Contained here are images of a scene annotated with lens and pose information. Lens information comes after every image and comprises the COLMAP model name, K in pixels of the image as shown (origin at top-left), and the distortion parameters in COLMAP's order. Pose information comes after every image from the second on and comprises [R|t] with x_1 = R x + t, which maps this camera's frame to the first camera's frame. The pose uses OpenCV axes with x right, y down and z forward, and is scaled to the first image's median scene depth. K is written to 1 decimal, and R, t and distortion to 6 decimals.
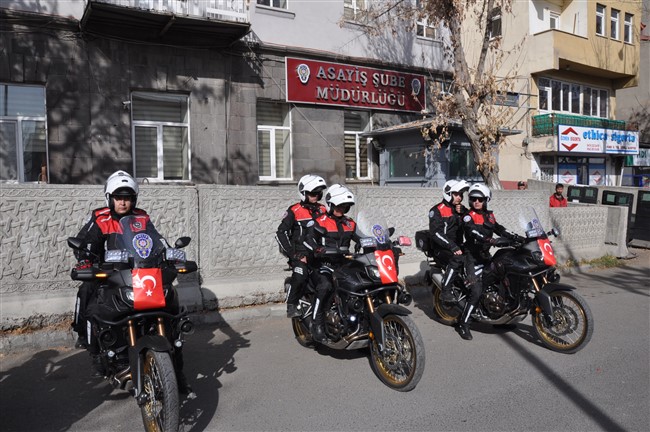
lens RADIAL K [[512.9, 0, 319.1], [0, 512.9, 226.4], [0, 0, 1]] dist [-0.164487, 0.143446]
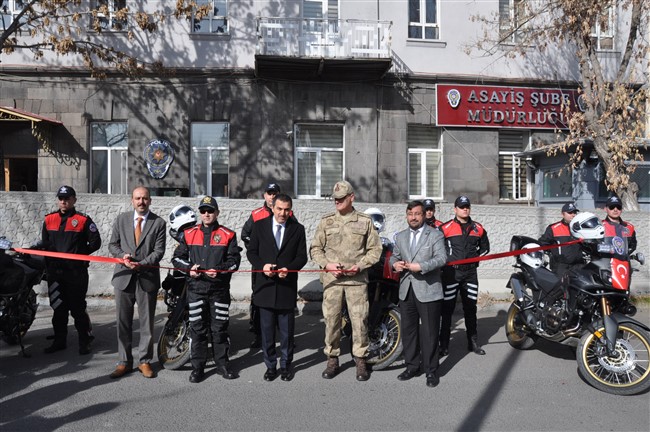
lens RADIAL K [[512.9, 0, 319.1], [0, 512.9, 226.4], [0, 0, 1]] dist [-0.164487, 0.143446]
pose [[0.896400, 0.032341, -0.442065, 0.188479], [-0.049900, 0.998358, -0.028147, 0.007802], [0.440429, 0.047290, 0.896541, -0.050157]]
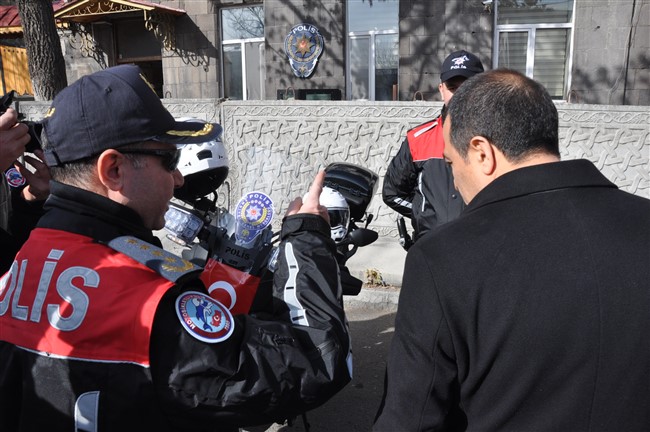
lens RADIAL K [[512.9, 0, 319.1], [0, 512.9, 226.4], [0, 0, 1]] dist [-0.164487, 0.143446]
pose [[0.686829, 0.156786, -0.709707, 0.039817], [-0.049251, 0.984252, 0.169774, -0.010740], [0.725148, -0.081653, 0.683735, 0.187767]]
